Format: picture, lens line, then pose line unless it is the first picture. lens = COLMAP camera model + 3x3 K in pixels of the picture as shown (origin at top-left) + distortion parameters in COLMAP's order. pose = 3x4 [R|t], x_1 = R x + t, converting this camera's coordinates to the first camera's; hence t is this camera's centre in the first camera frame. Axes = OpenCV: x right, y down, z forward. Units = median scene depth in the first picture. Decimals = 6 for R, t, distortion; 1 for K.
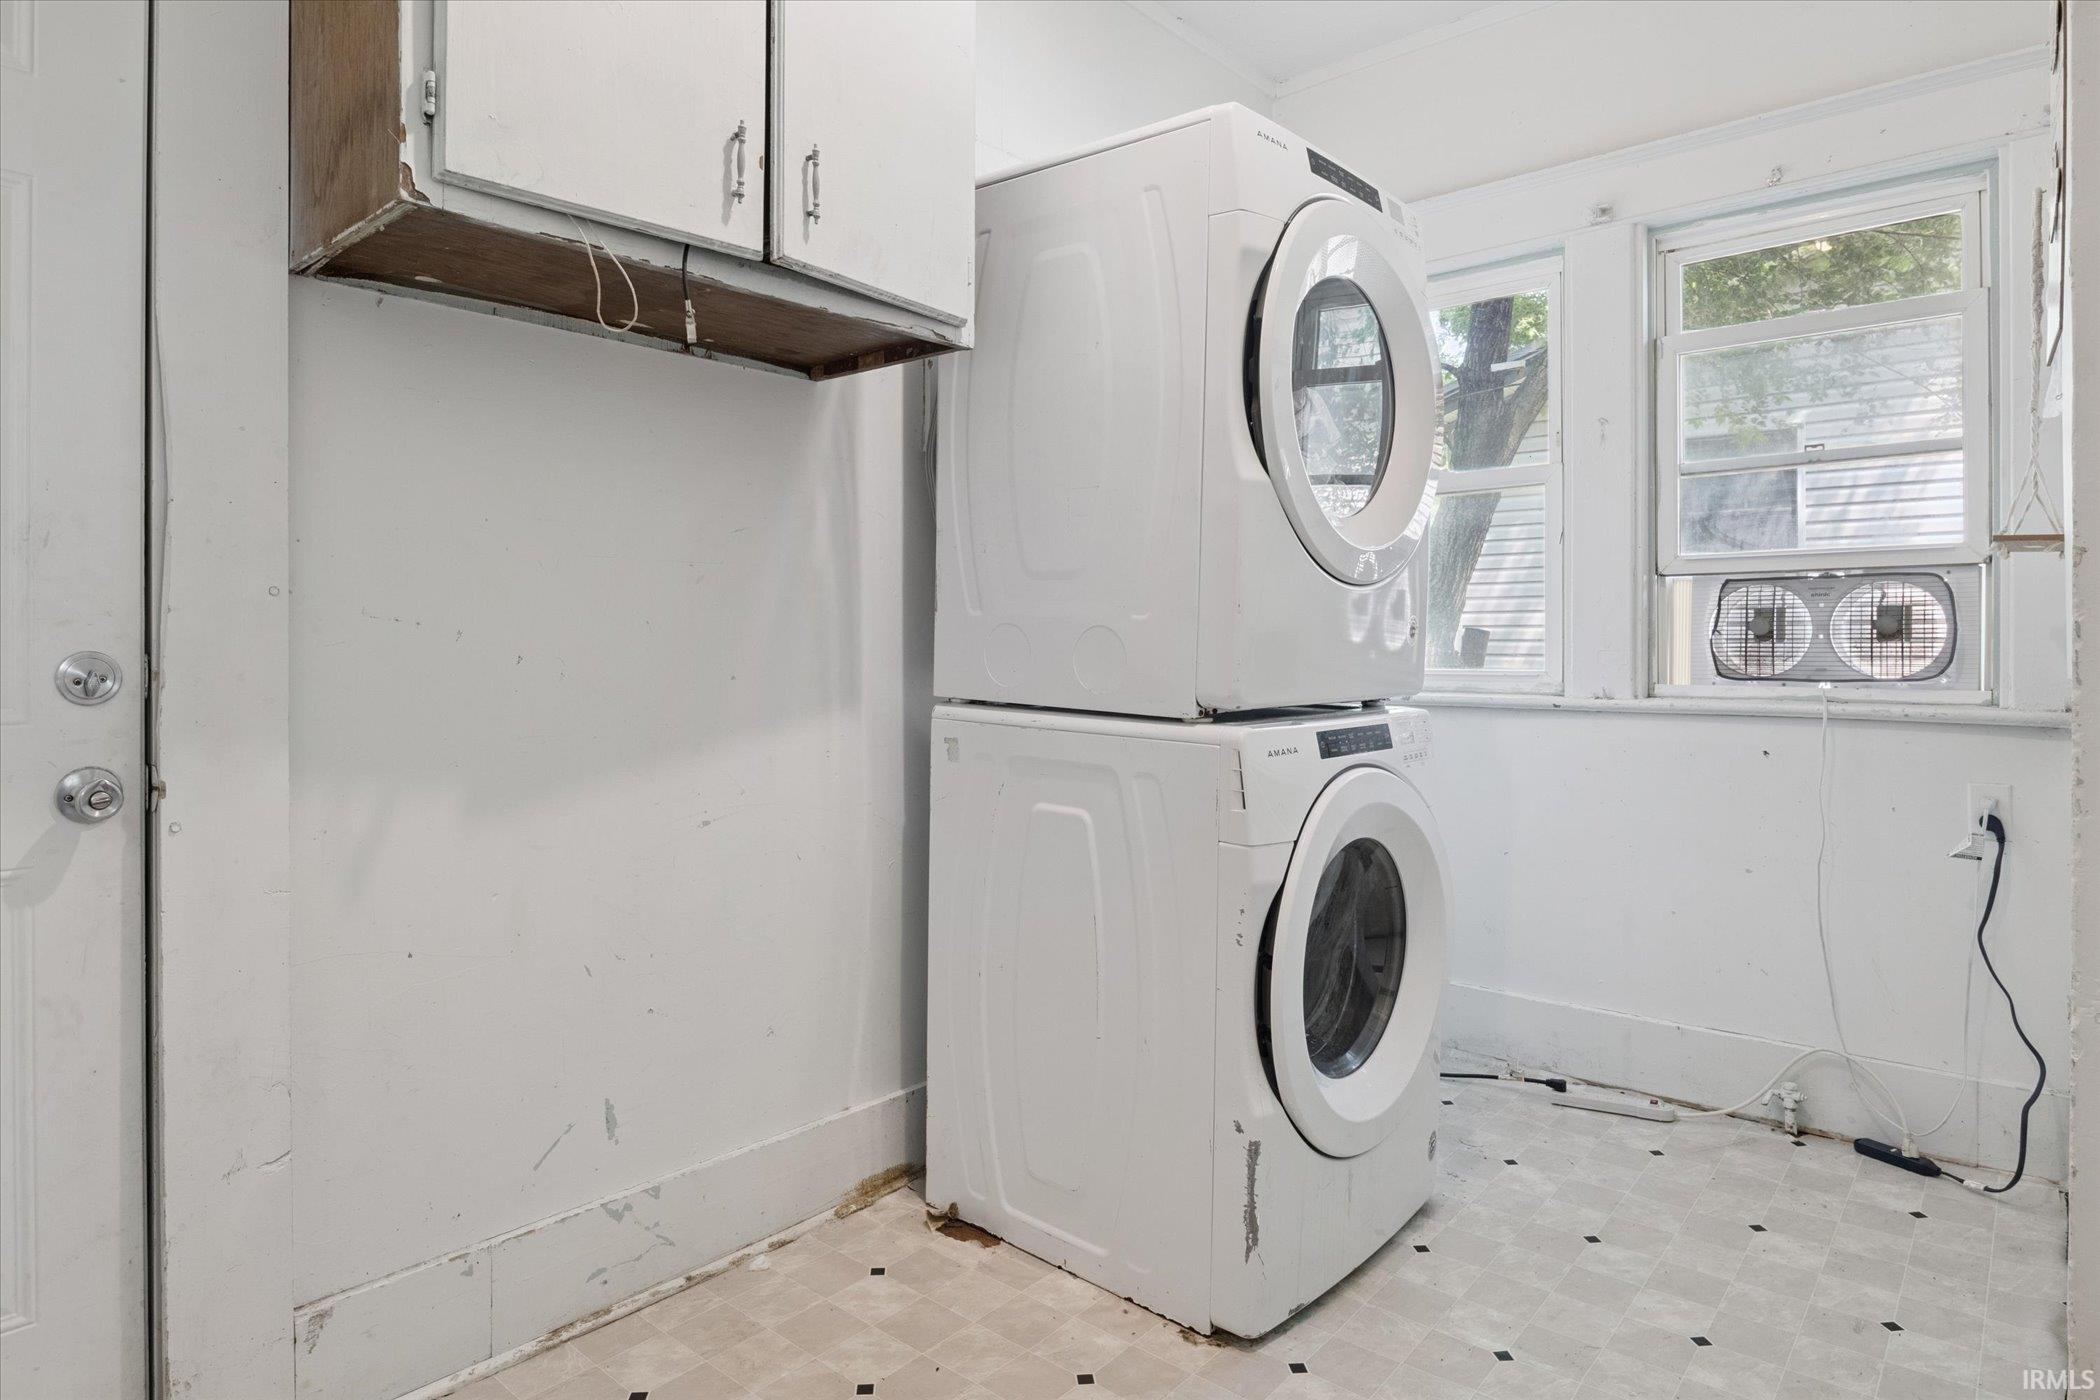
lens RADIAL K [[1140.7, 0, 1222.6], [0, 1140.7, 640.2], [0, 0, 1]] dist [0.000886, 0.000328]
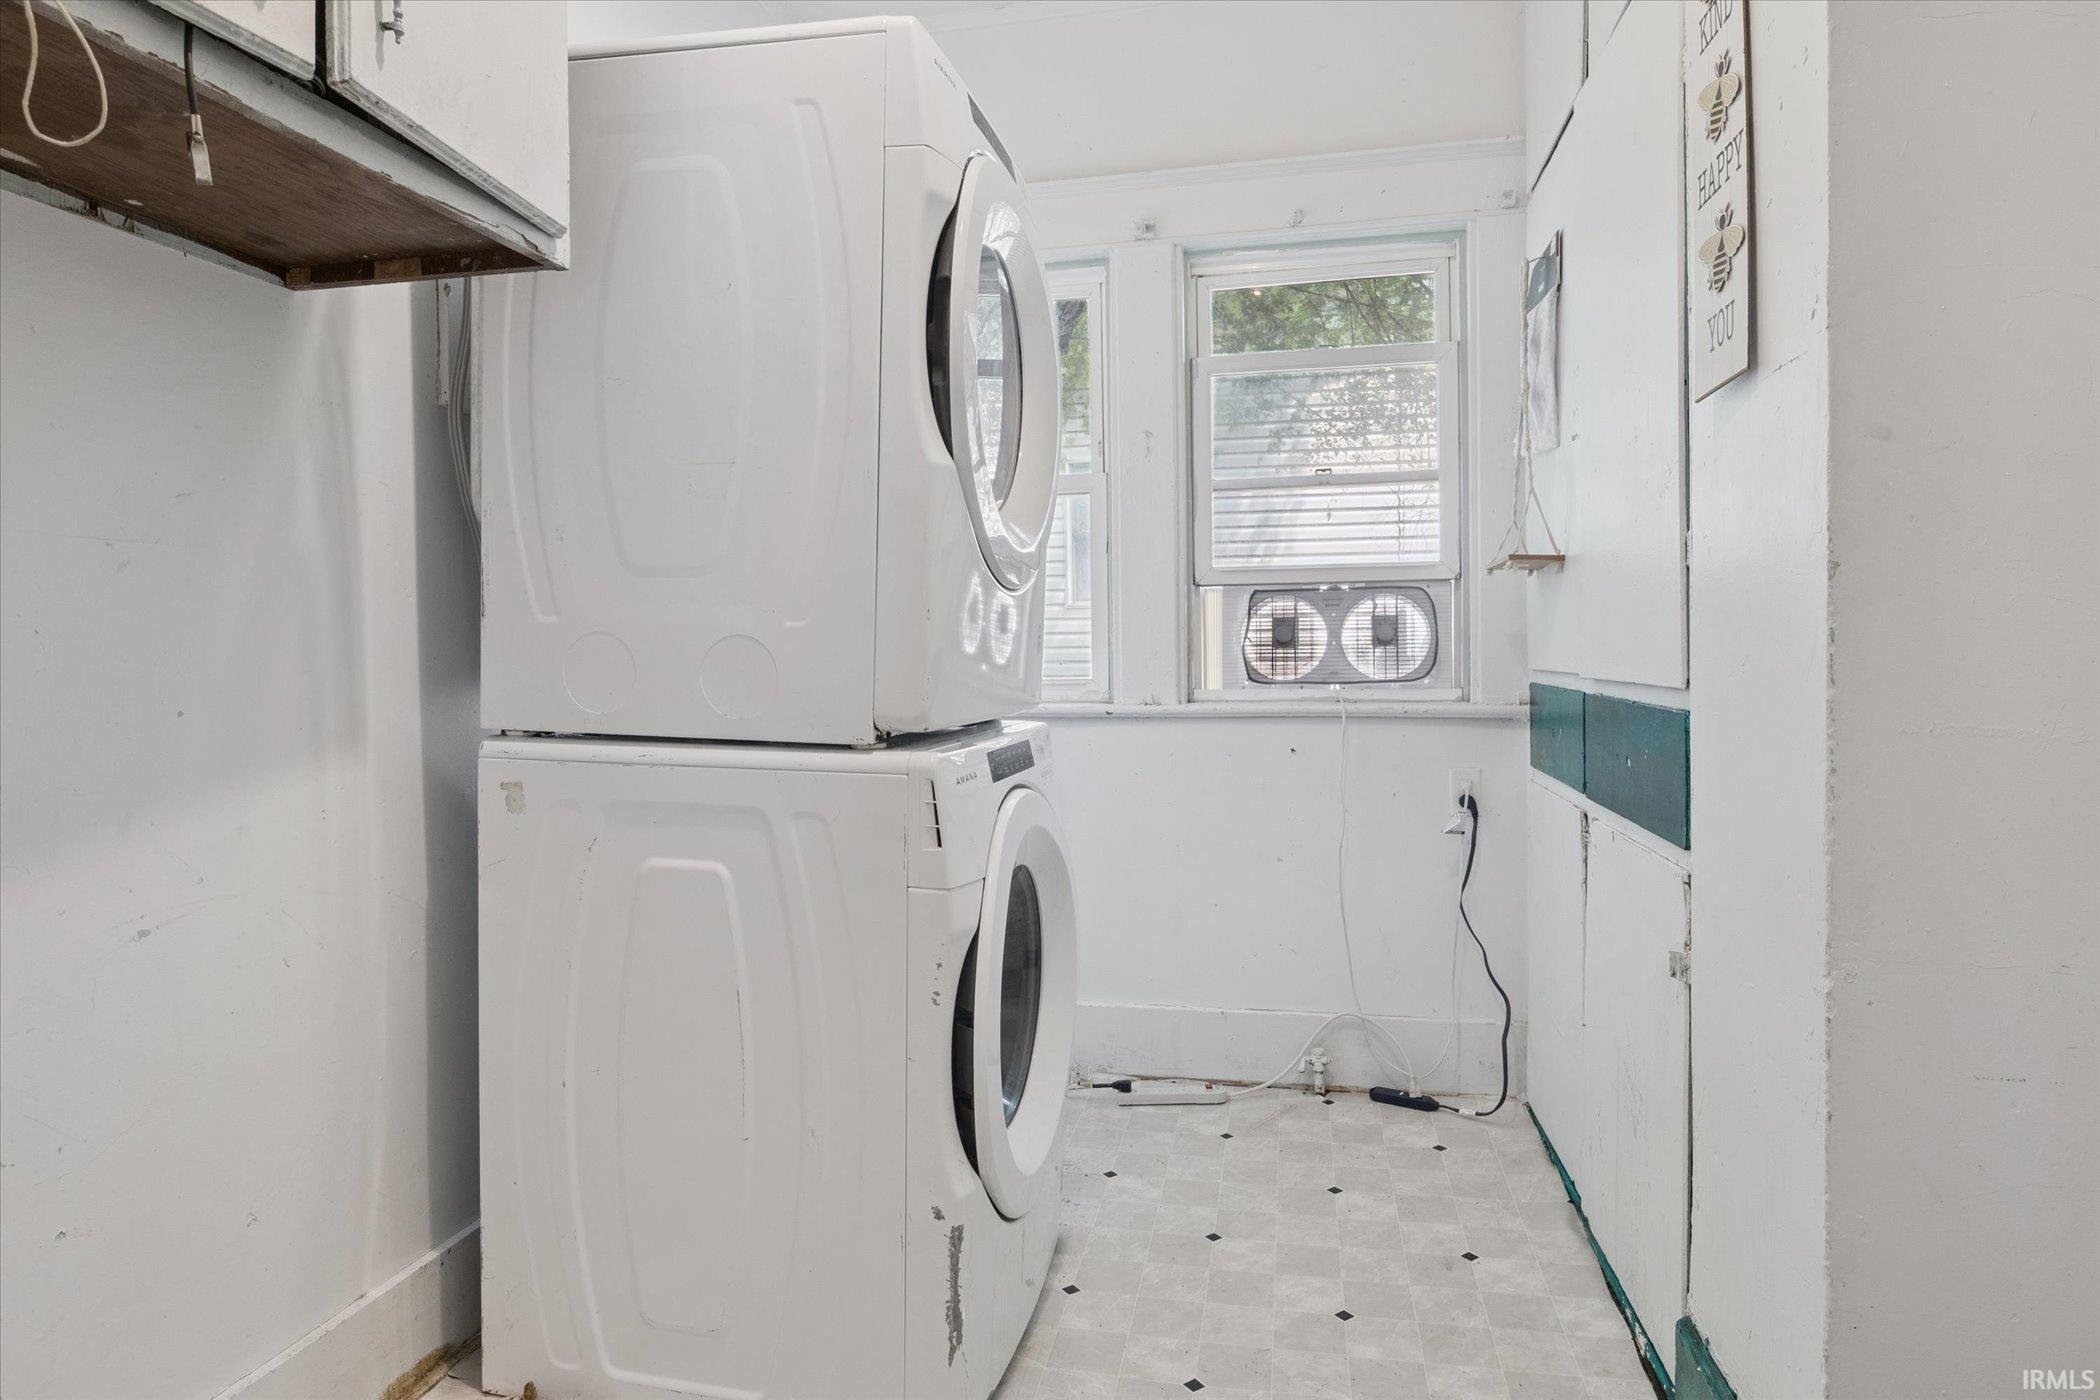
lens RADIAL K [[1099.8, 0, 1056.5], [0, 1099.8, 668.4], [0, 0, 1]] dist [-0.001028, -0.000145]
pose [[0.910398, -0.015499, 0.413444, -0.198135], [0.008179, 0.999777, 0.019469, -0.001896], [-0.413653, -0.014343, 0.910321, 0.170861]]
